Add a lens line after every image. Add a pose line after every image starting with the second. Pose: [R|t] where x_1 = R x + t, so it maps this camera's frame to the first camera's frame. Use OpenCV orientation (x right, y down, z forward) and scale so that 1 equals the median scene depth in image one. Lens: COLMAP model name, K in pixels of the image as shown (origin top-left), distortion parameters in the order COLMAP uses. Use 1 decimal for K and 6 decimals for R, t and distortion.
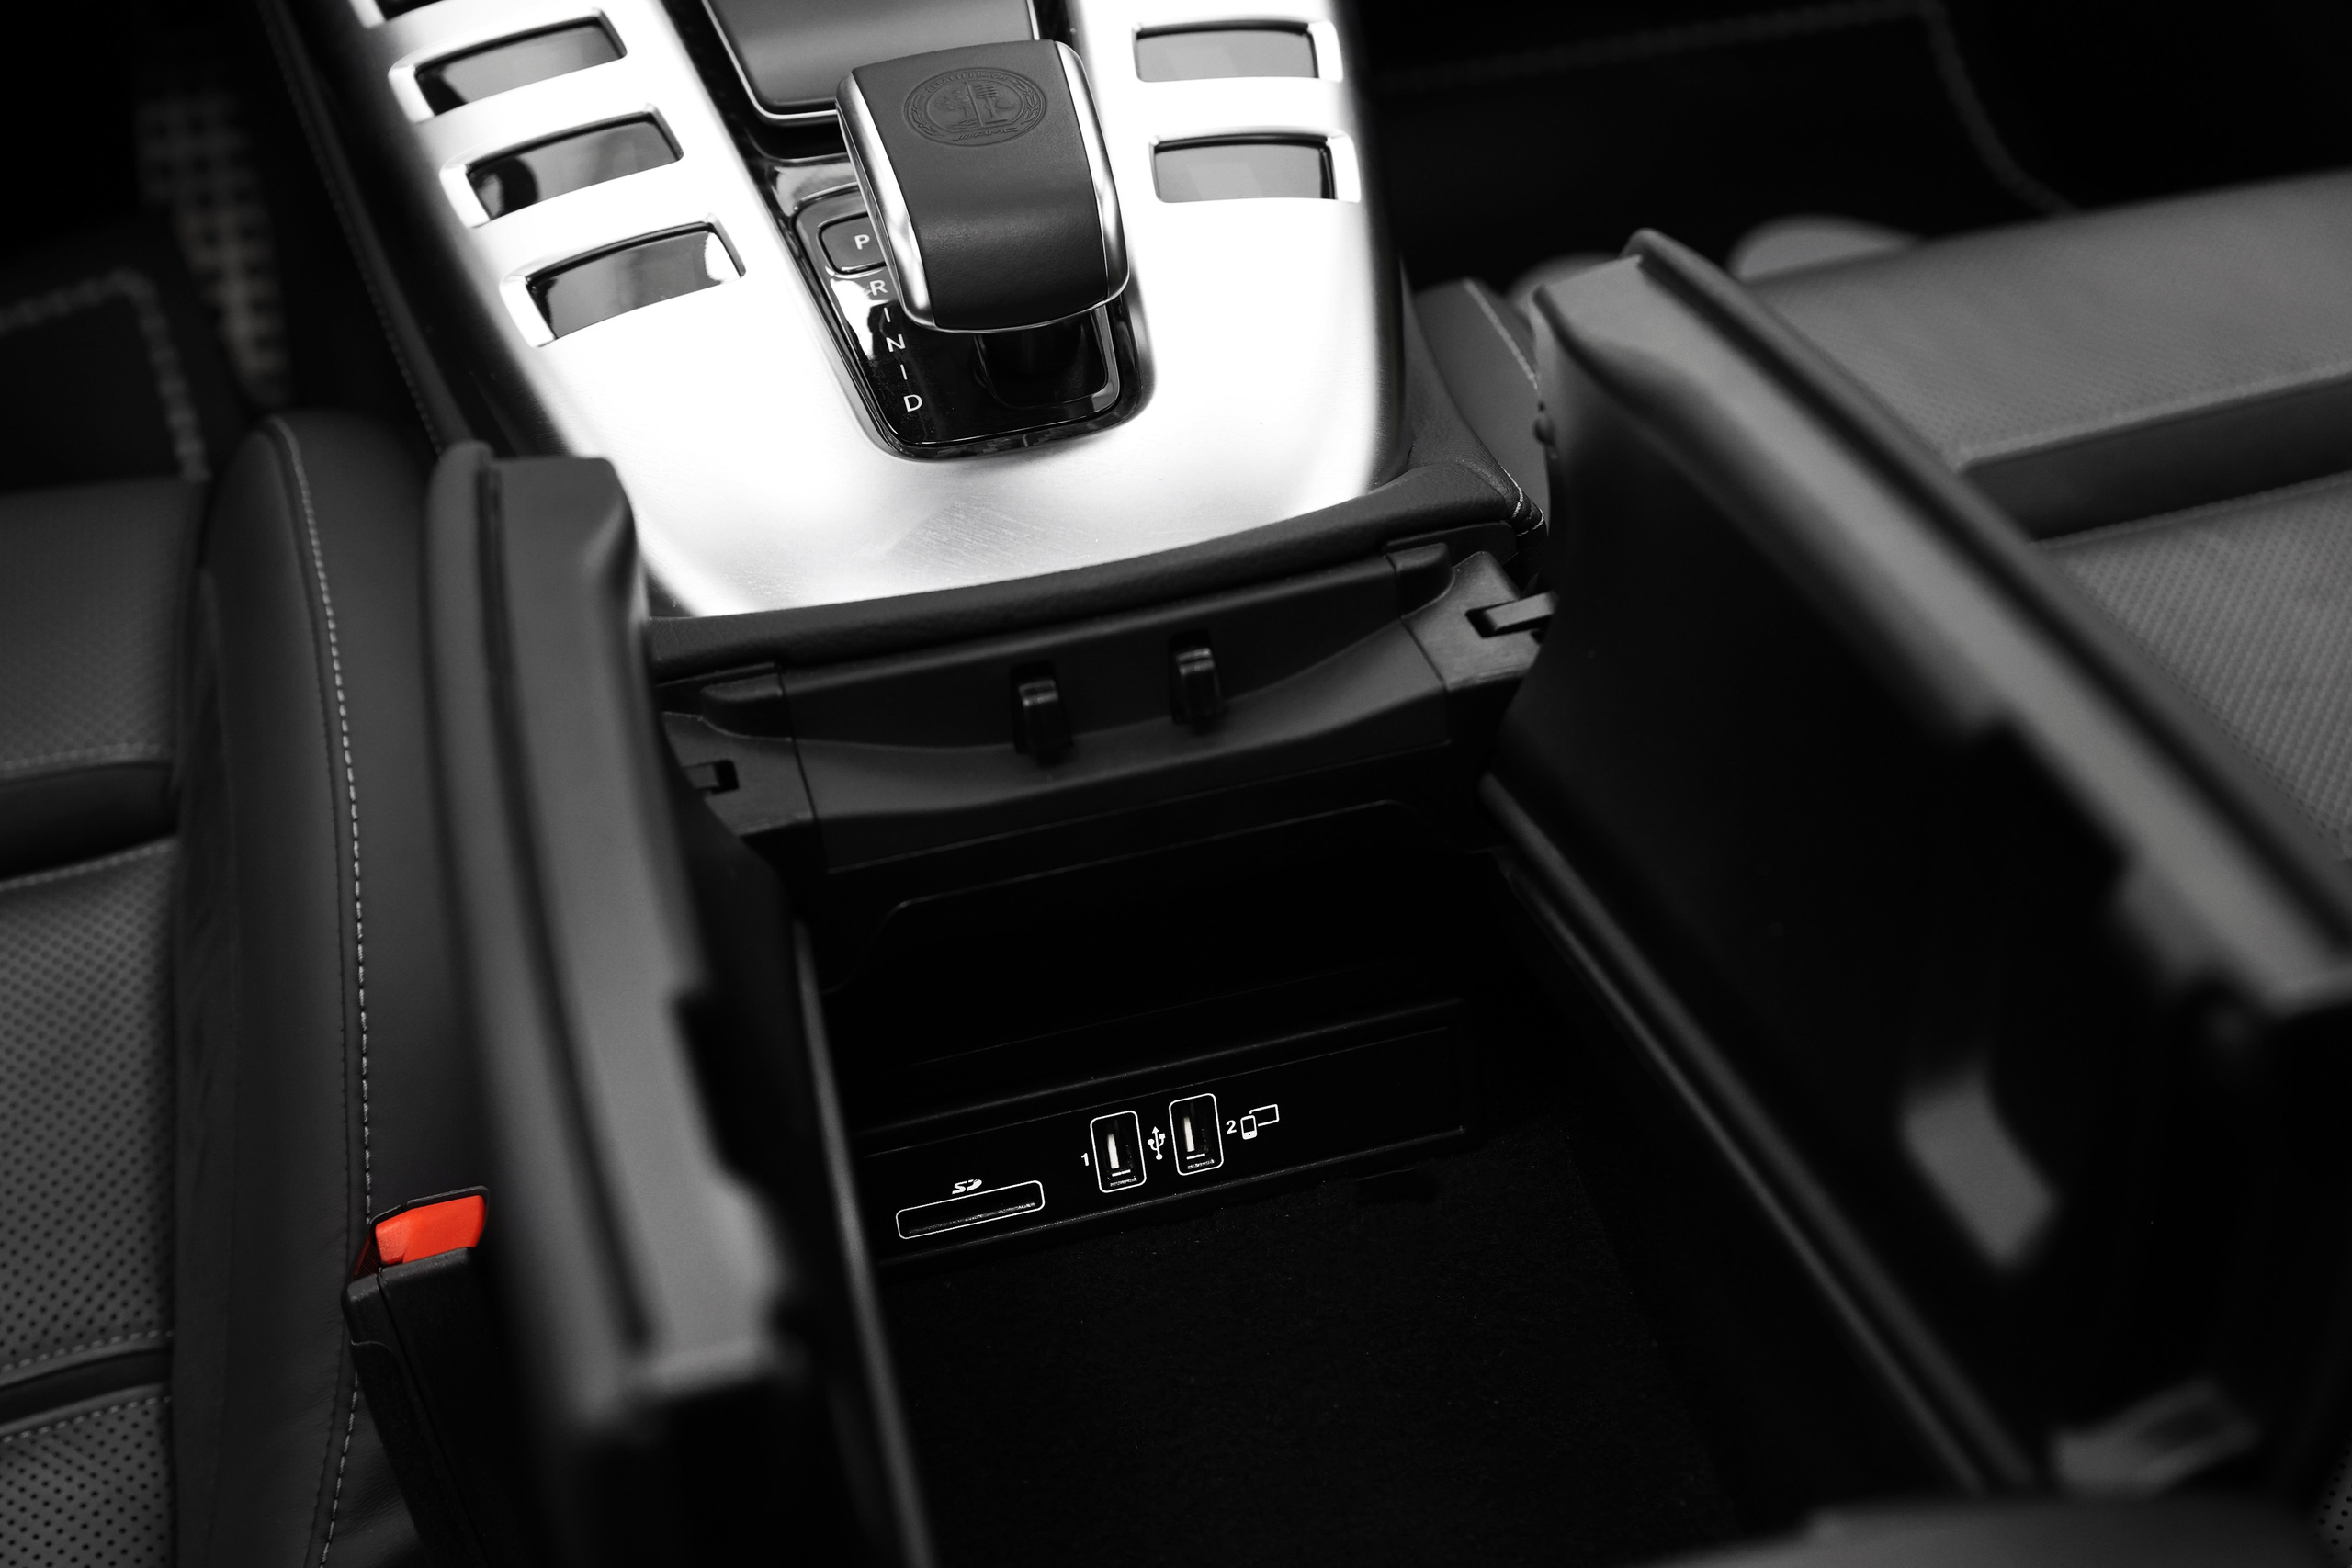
lens RADIAL K [[2828.9, 0, 1176.0], [0, 2828.9, 784.0], [0, 0, 1]] dist [0.007054, 0.009900]
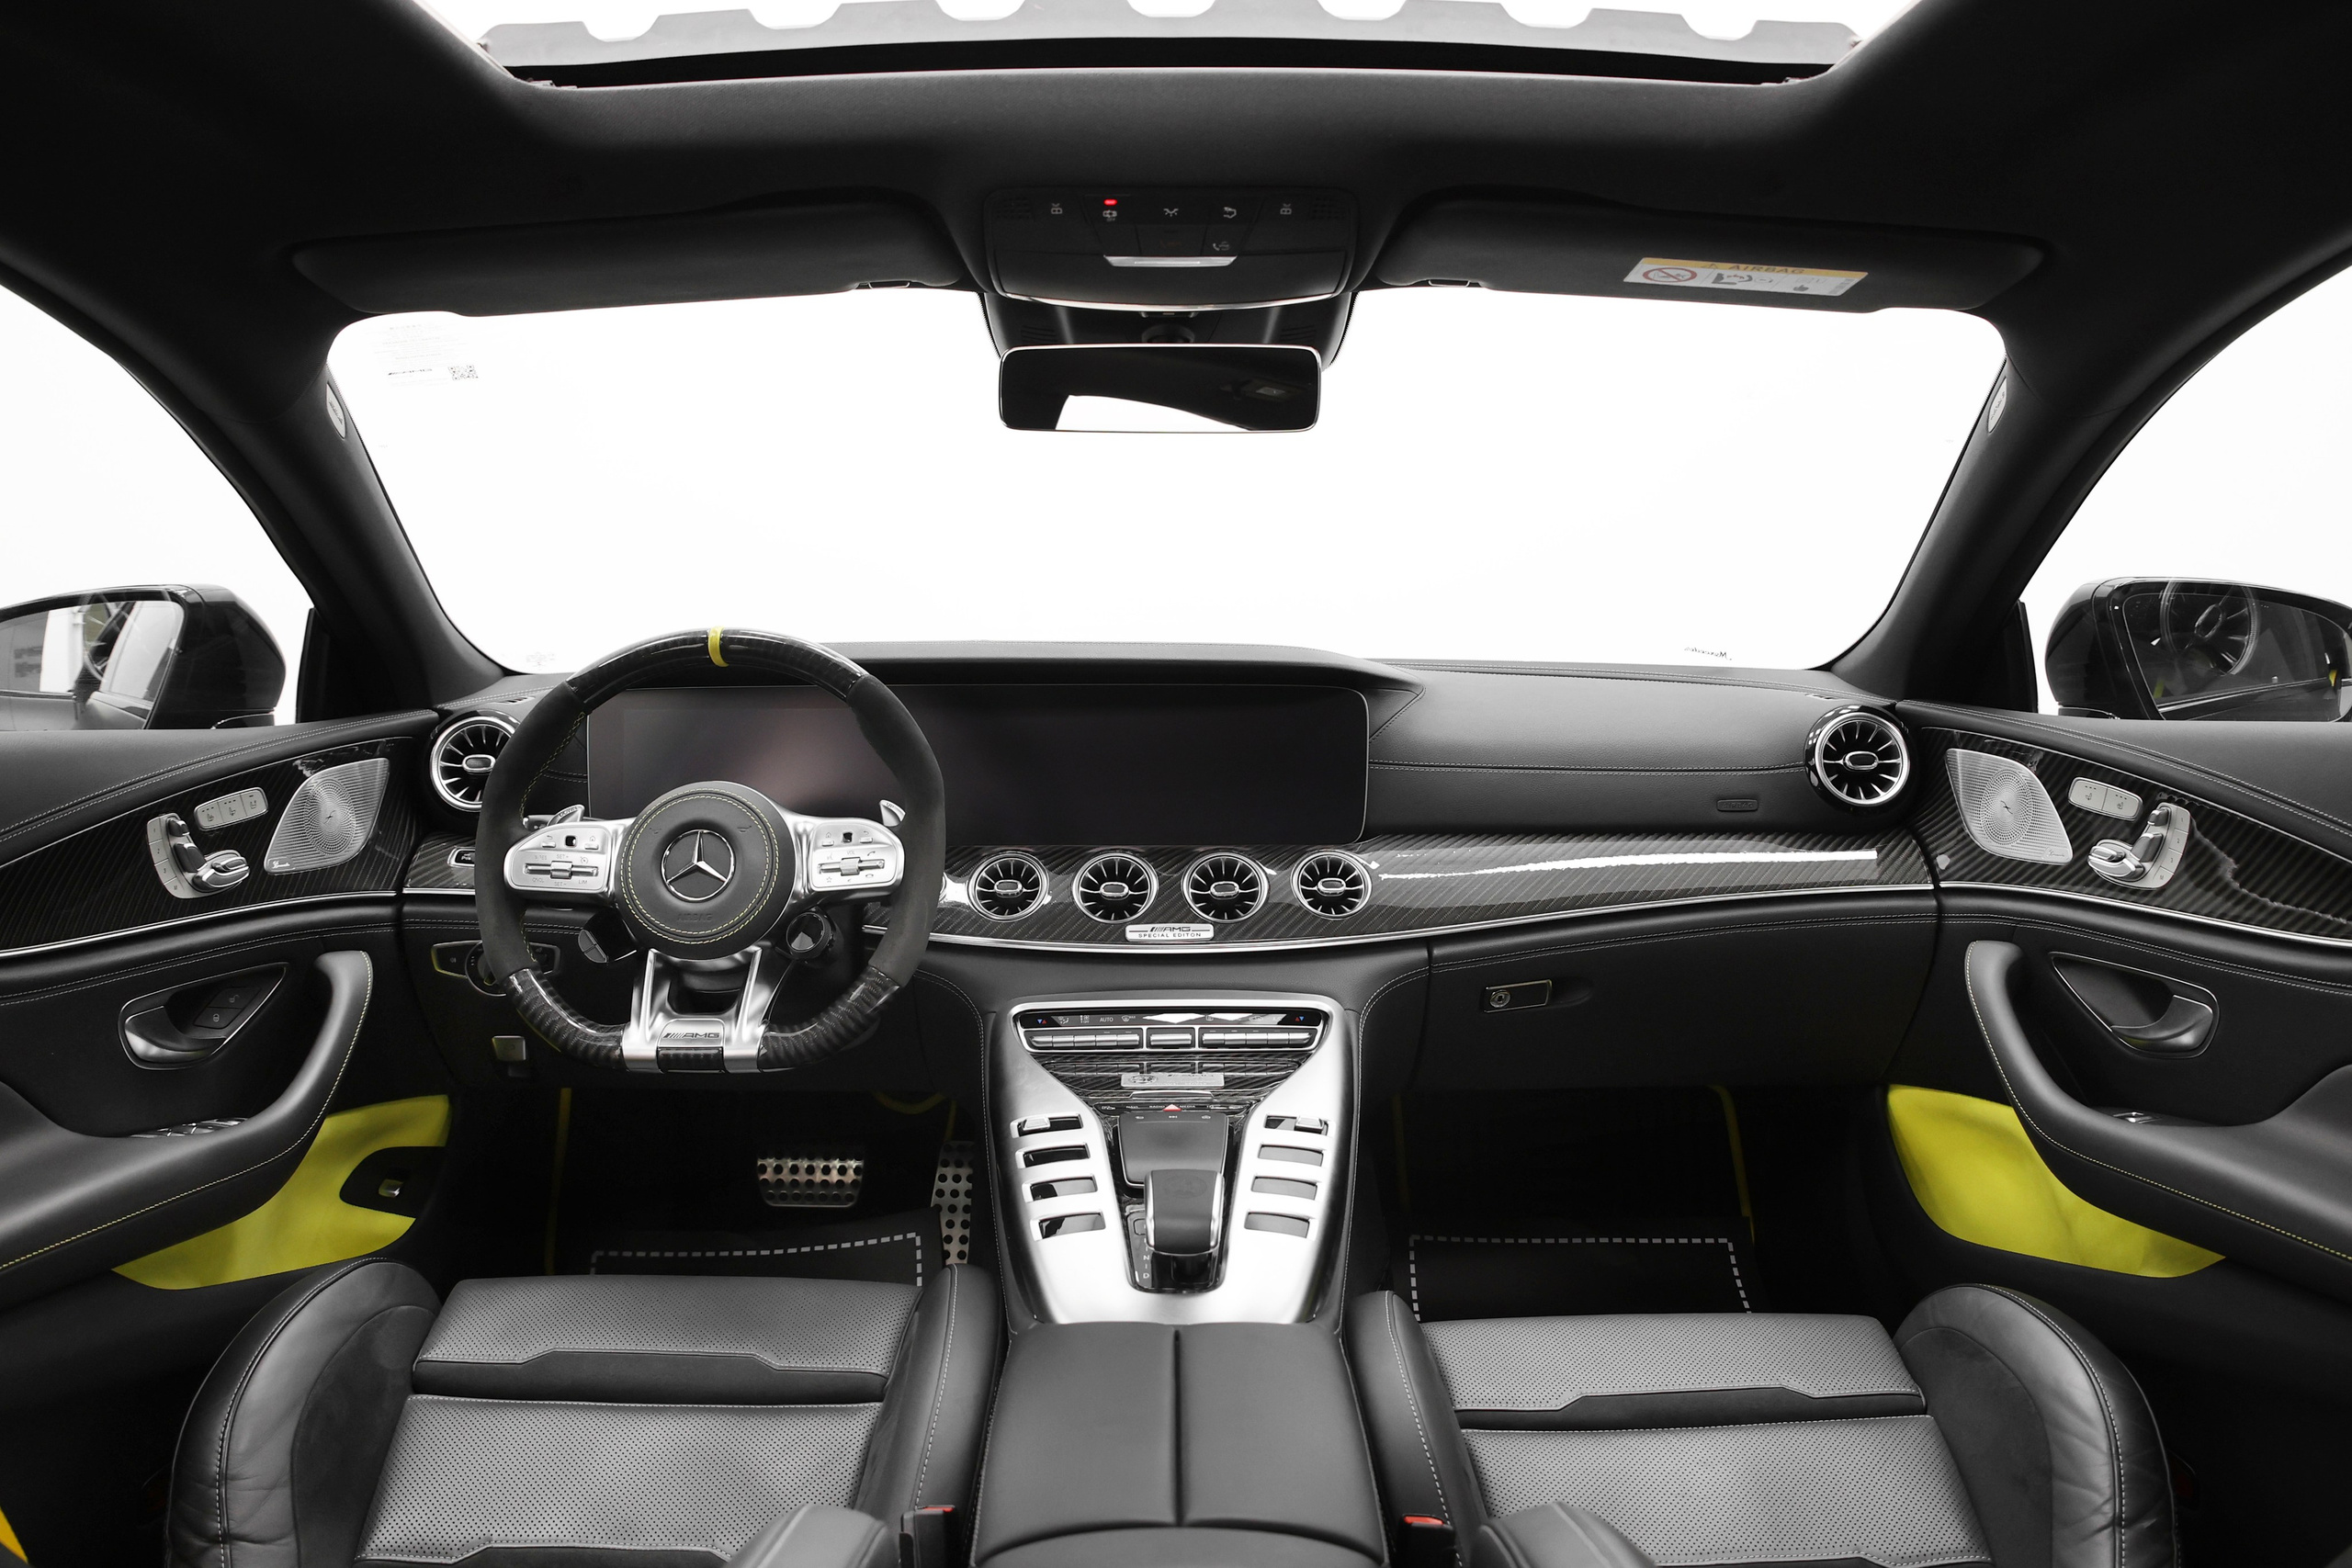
lens RADIAL K [[1684.9, 0, 1176.0], [0, 1684.9, 784.0], [0, 0, 1]] dist [-0.114228, -0.002277]
pose [[0.967354, 0.098399, -0.233545, 0.265499], [-0.200344, 0.861290, -0.466949, 0.210081], [0.155203, 0.498495, 0.852886, -0.697129]]
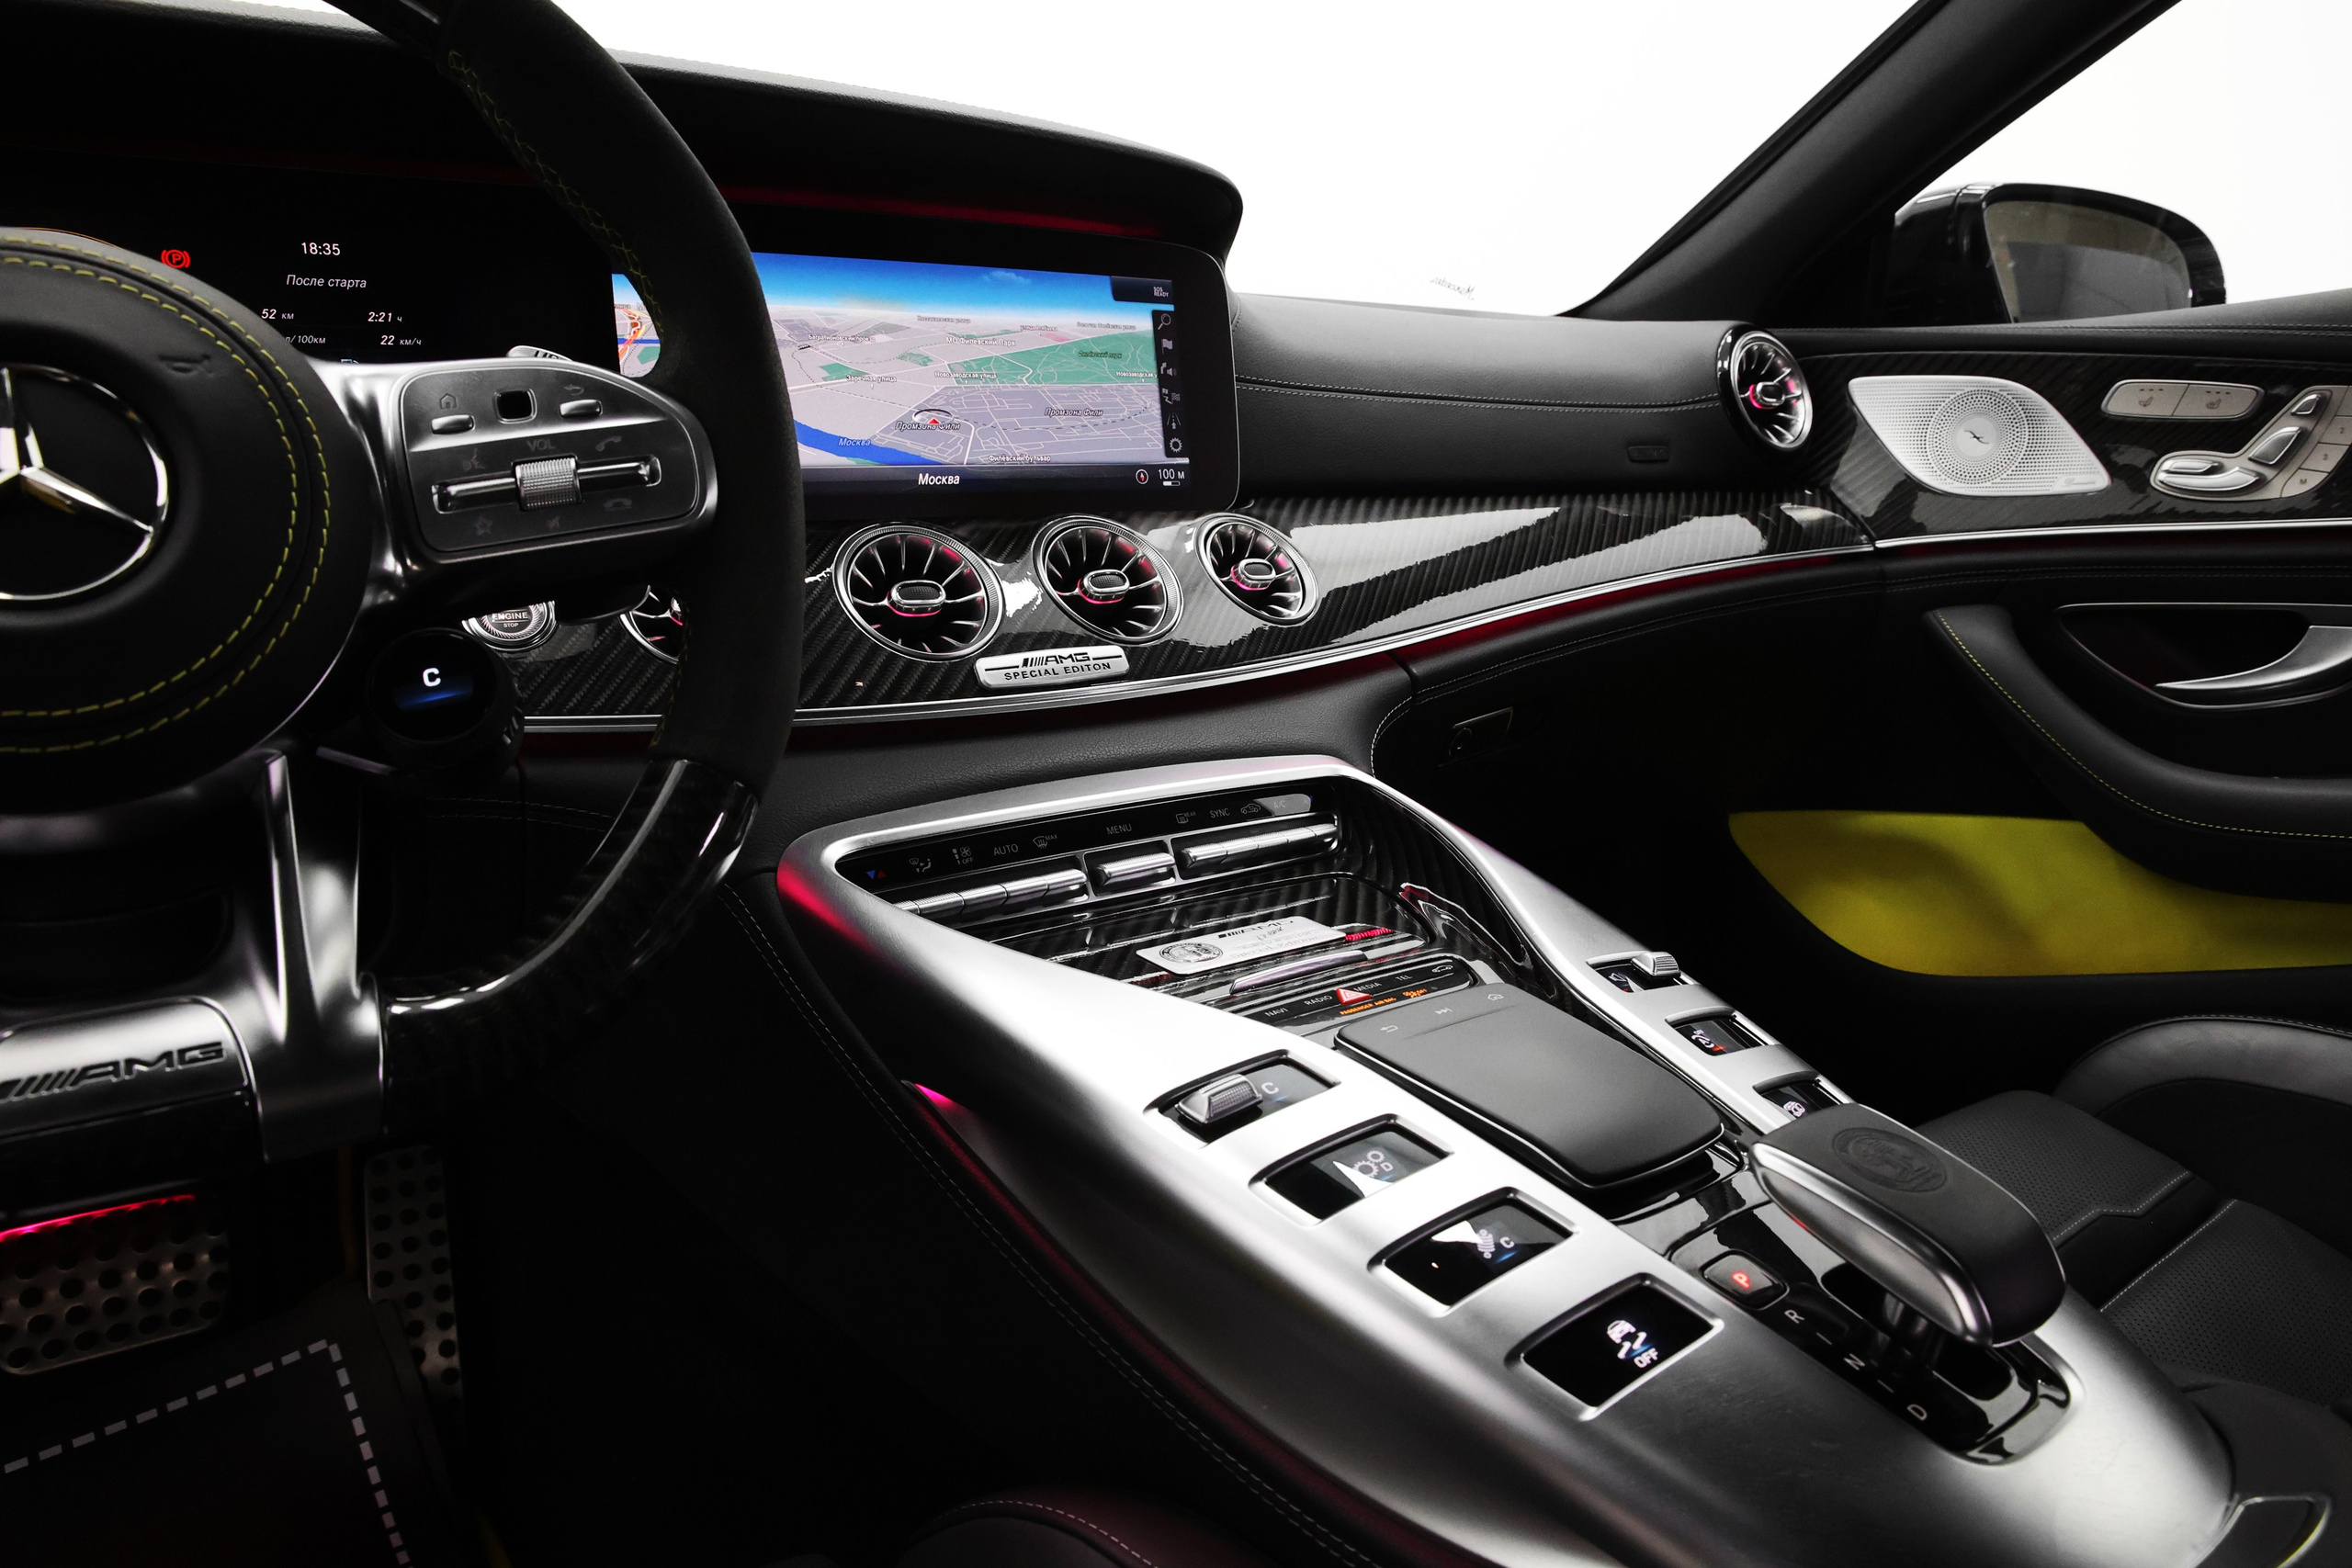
lens RADIAL K [[1547.8, 0, 1176.0], [0, 1547.8, 784.0], [0, 0, 1]] dist [-0.132165, 0.075600]
pose [[0.931606, -0.004249, 0.363444, -0.521039], [0.161018, 0.901283, -0.402197, -0.148640], [-0.325857, 0.433211, 0.840325, 0.405677]]
